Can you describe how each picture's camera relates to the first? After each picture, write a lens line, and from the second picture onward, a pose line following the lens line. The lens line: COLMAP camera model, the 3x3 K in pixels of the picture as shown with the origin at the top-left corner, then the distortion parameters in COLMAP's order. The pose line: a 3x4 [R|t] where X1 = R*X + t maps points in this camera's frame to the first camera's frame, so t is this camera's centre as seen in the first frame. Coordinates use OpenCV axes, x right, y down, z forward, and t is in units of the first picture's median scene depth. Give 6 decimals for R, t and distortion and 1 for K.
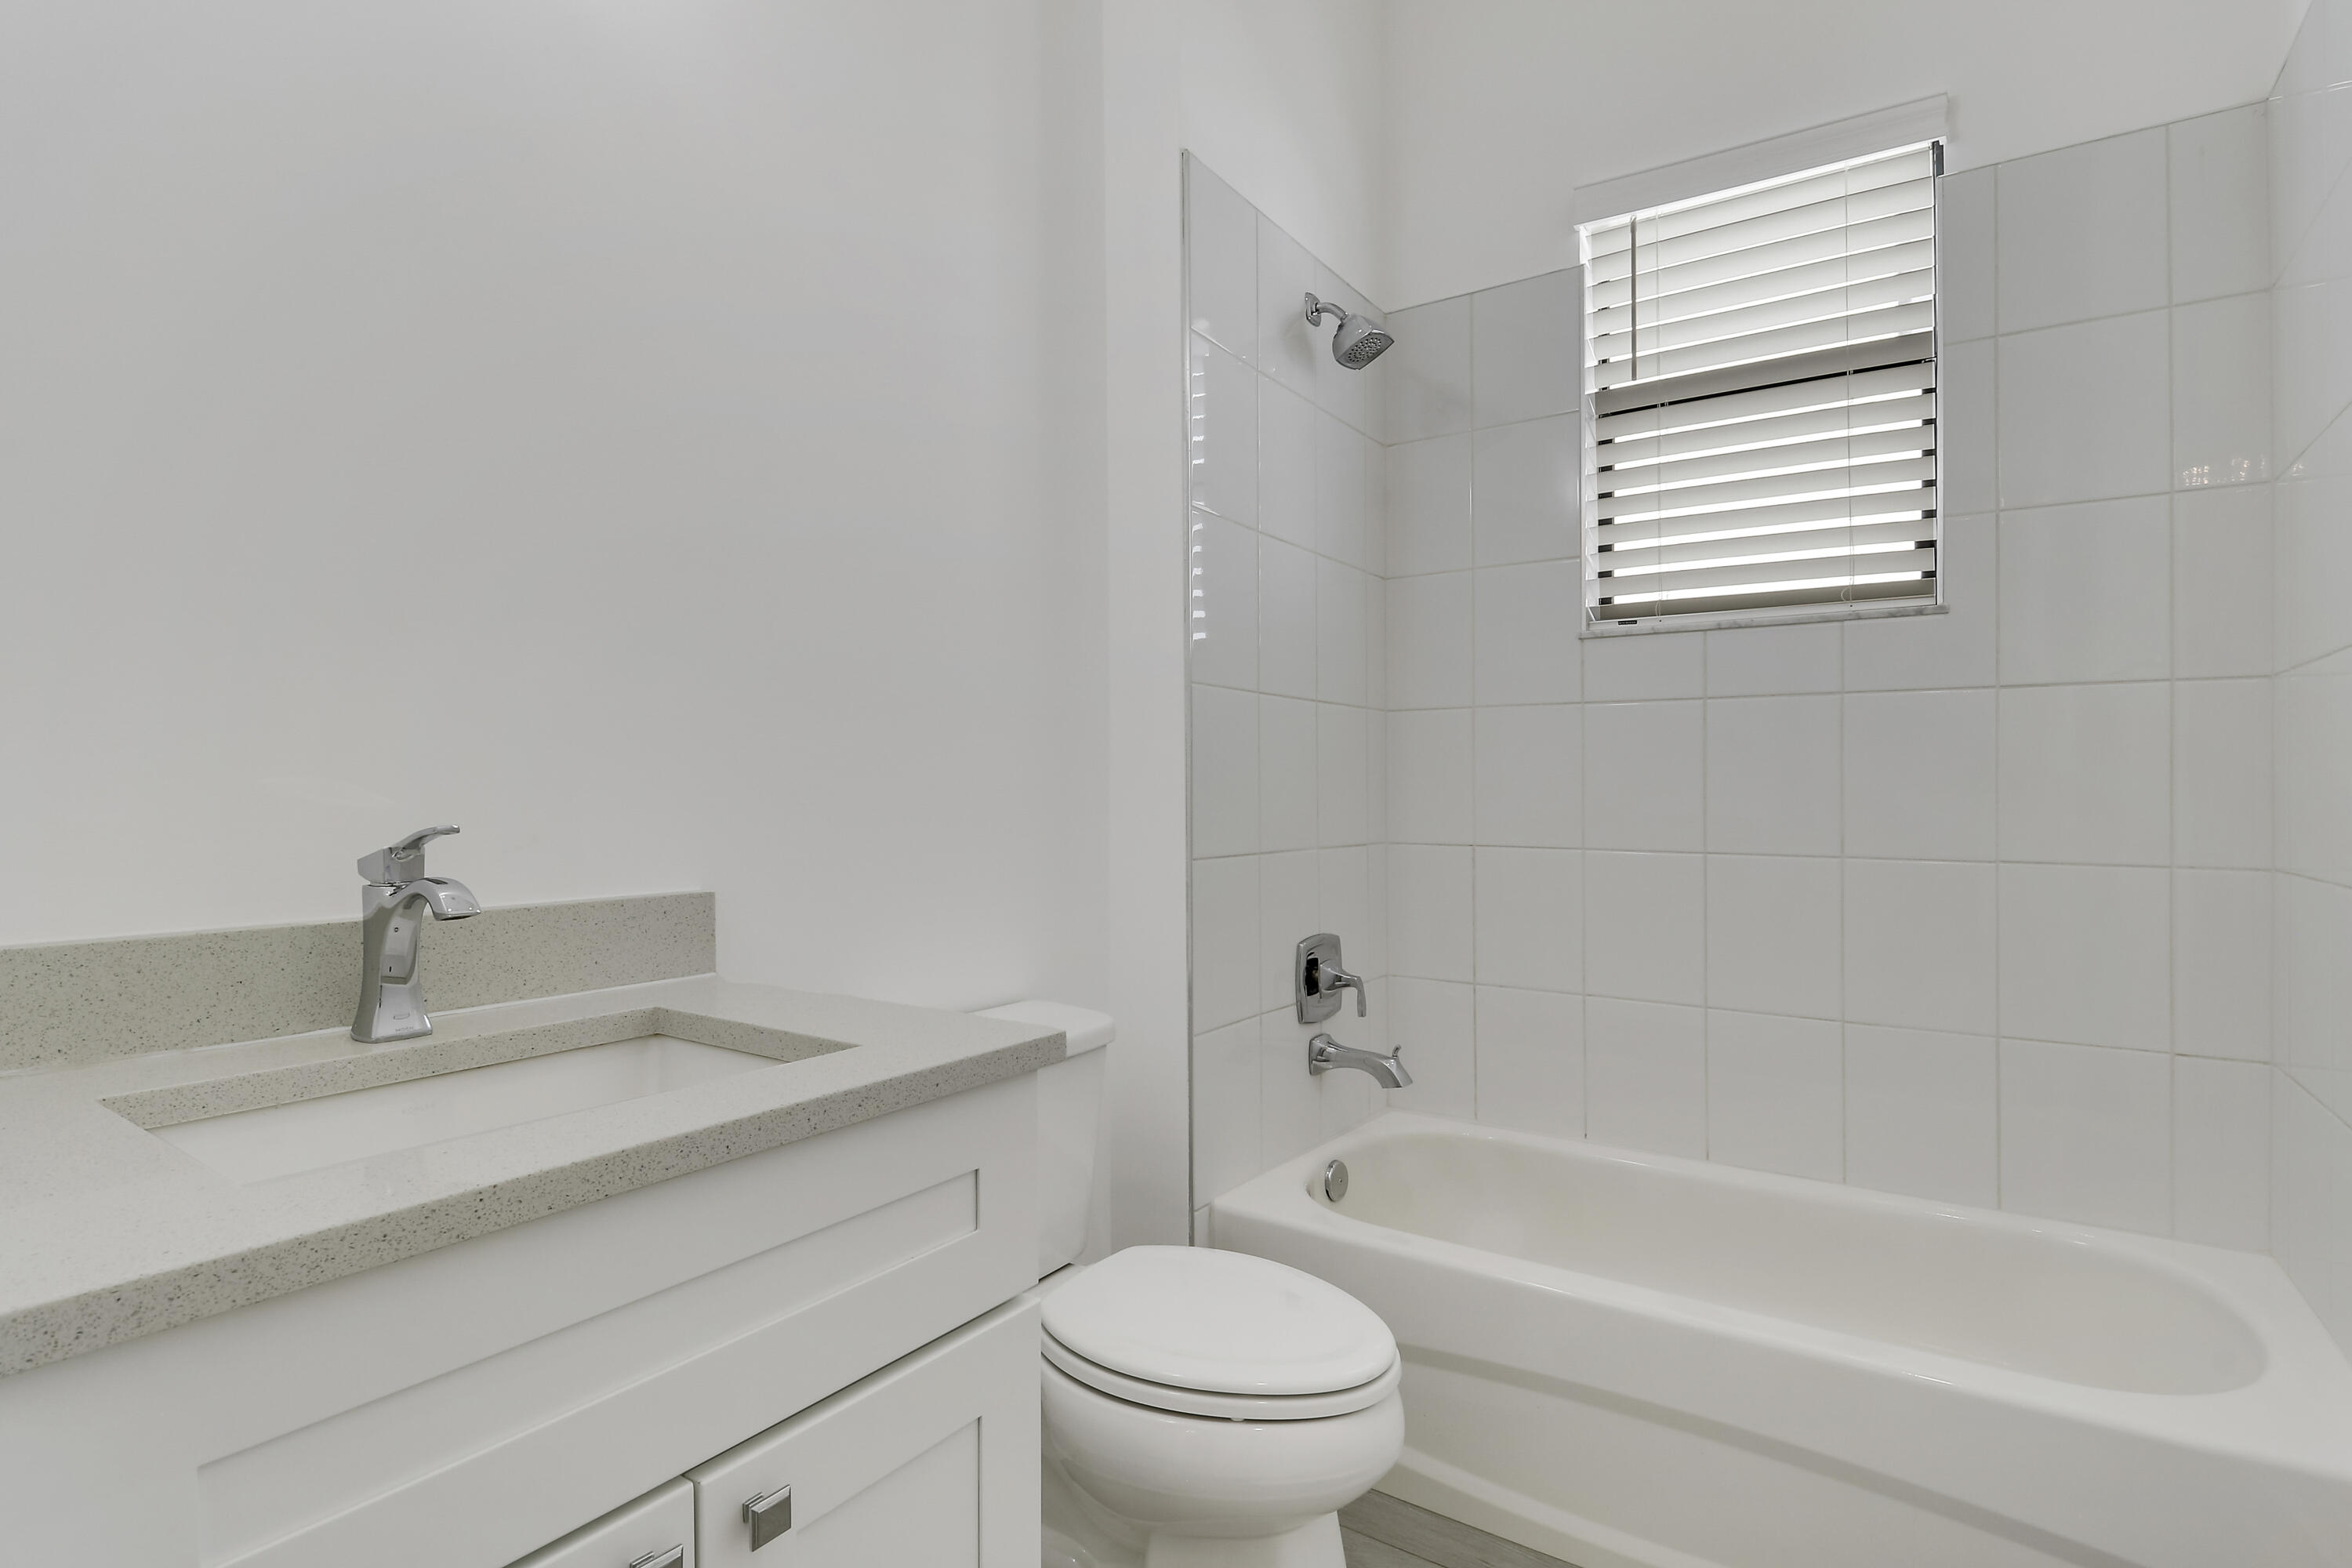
lens RADIAL K [[1162.0, 0, 1176.0], [0, 1162.0, 784.0], [0, 0, 1]] dist [0.053573, 0.000046]
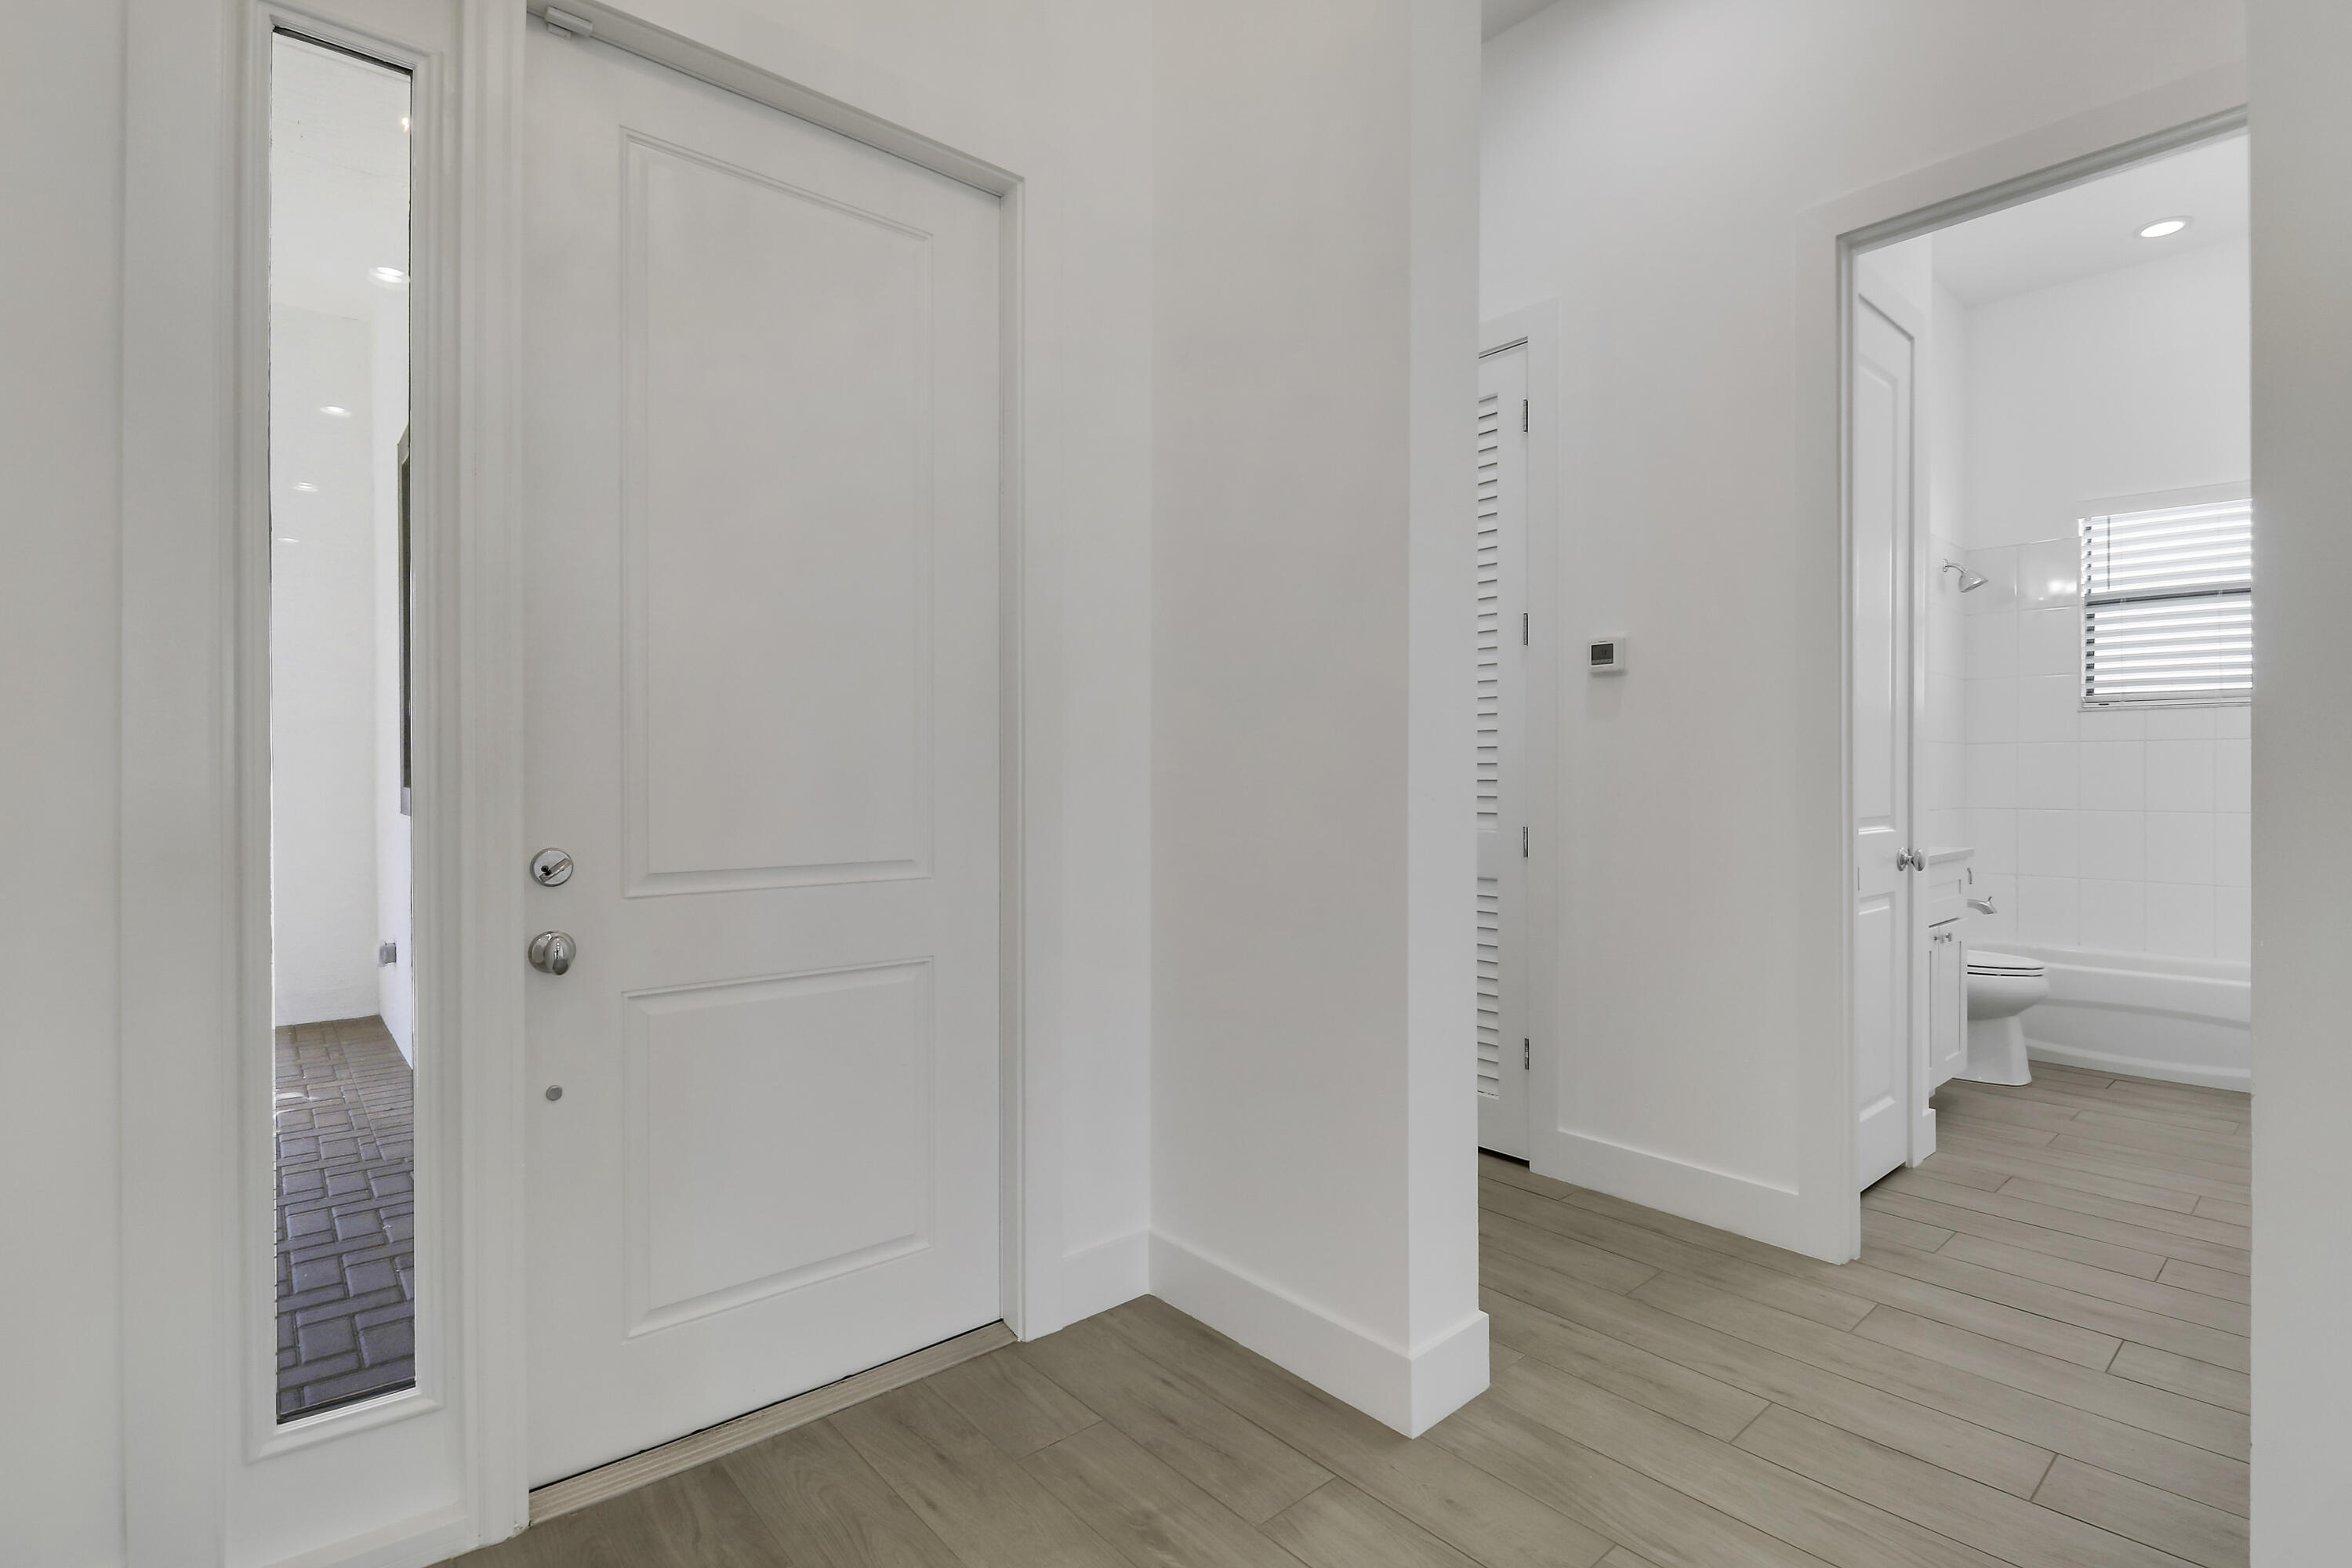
lens RADIAL K [[1105.8, 0, 1200.4], [0, 1105.8, 781.6], [0, 0, 1]] dist [0.001199, -0.013604]
pose [[0.972522, 0.006017, -0.232733, -0.758150], [-0.005587, 0.999981, 0.002508, 0.007555], [0.232743, -0.001139, 0.972538, -1.345780]]
